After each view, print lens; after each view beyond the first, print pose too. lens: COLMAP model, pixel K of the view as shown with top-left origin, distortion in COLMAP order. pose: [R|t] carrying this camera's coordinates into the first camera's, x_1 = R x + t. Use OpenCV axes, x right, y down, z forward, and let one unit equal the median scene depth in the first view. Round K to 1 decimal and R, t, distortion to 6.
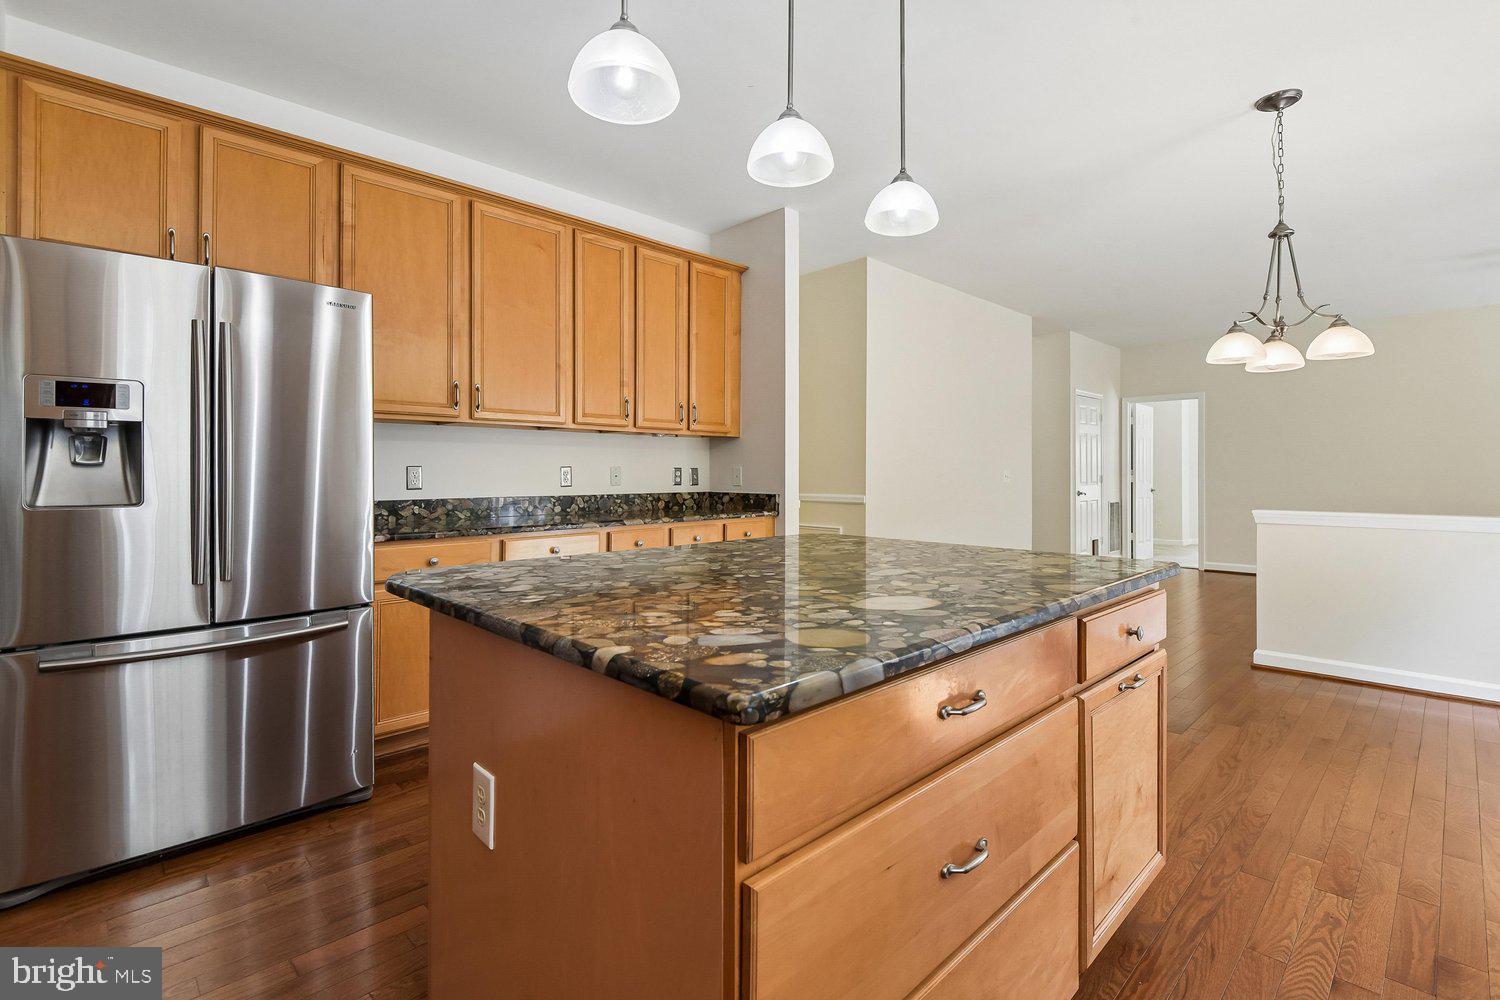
lens RADIAL K [[684.8, 0, 737.7], [0, 684.8, 474.8], [0, 0, 1]] dist [0.007445, -0.004929]
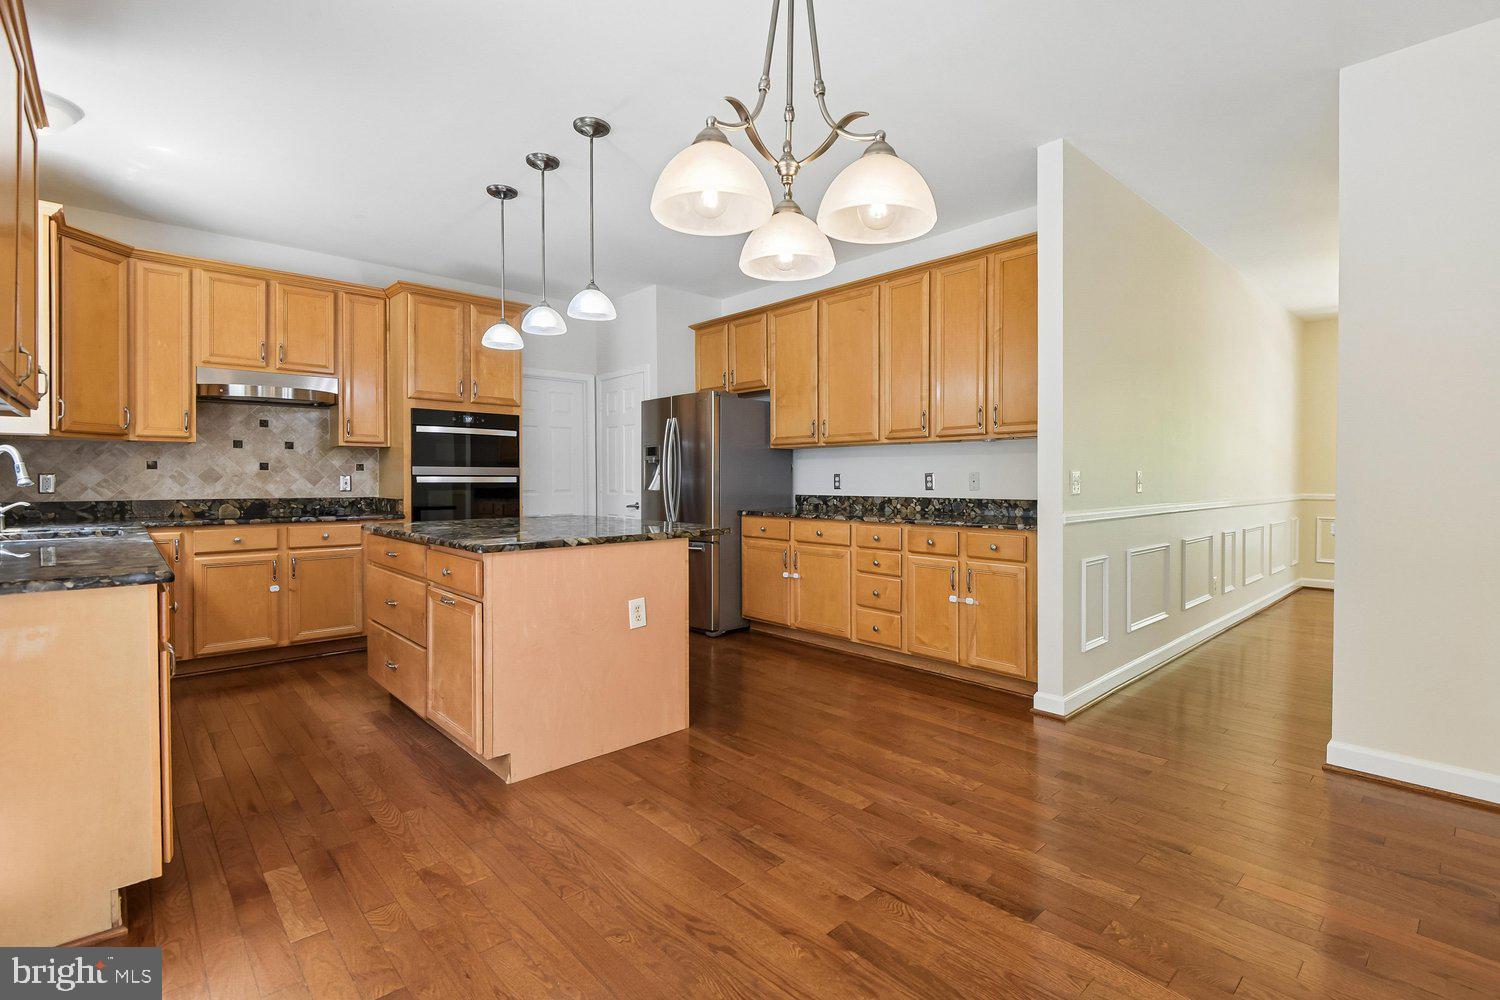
lens RADIAL K [[711.7, 0, 792.7], [0, 711.7, 482.4], [0, 0, 1]] dist [0.002019, -0.000498]
pose [[0.008834, 0.005876, -0.999944, 0.954435], [-0.004227, 0.999974, 0.005839, -0.001734], [0.999952, 0.004175, 0.008859, 0.745604]]
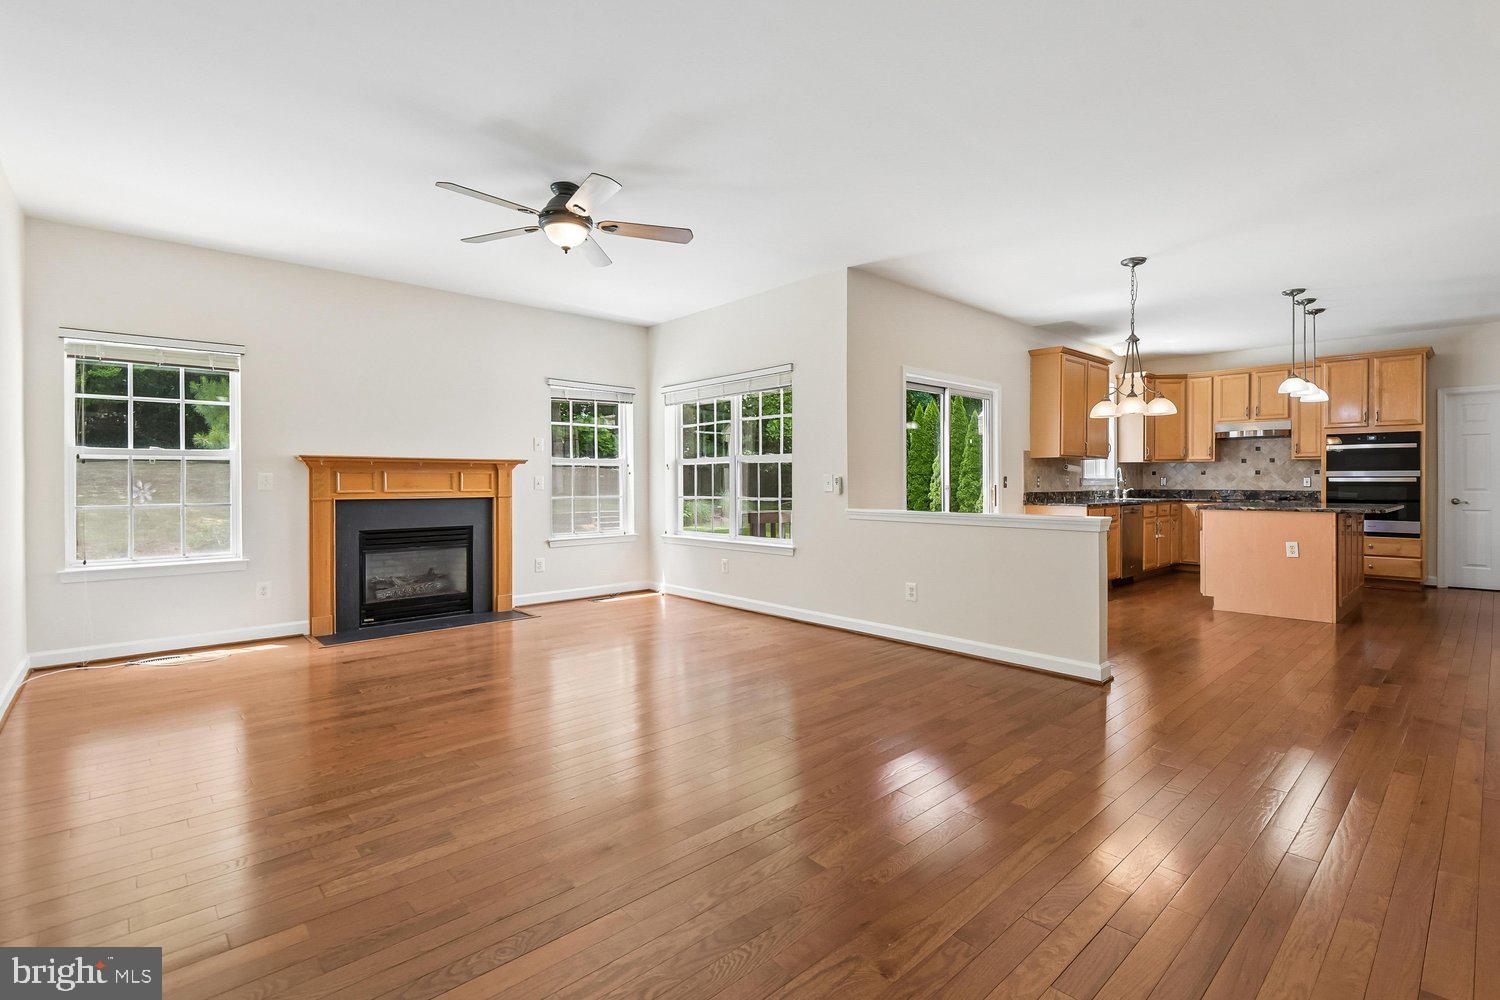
lens RADIAL K [[684.8, 0, 740.7], [0, 684.8, 480.4], [0, 0, 1]] dist [0.007445, -0.004929]
pose [[-0.999695, 0.004241, 0.024348, 1.284738], [0.004293, 0.999989, 0.002089, -0.004995], [-0.024339, 0.002193, -0.999701, 2.033800]]
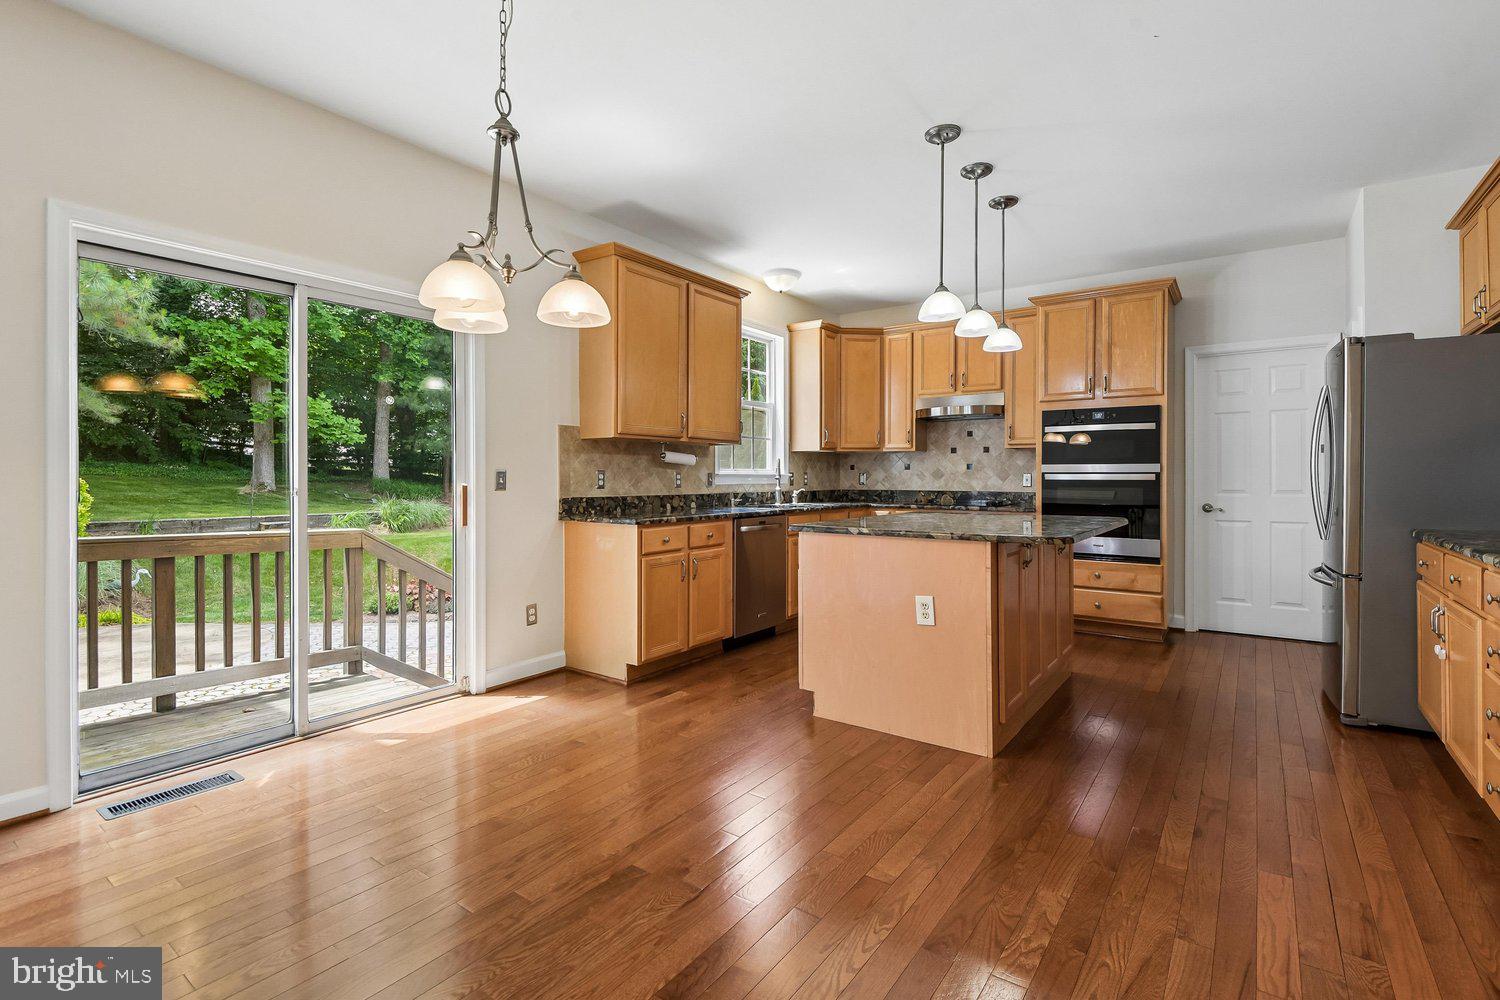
lens RADIAL K [[684.8, 0, 706.6], [0, 684.8, 474.7], [0, 0, 1]] dist [0.007445, -0.004929]
pose [[-0.990574, 0.001611, -0.136970, 0.514718], [0.001507, 0.999998, 0.000862, -0.002402], [0.136972, 0.000648, -0.990575, 1.289195]]
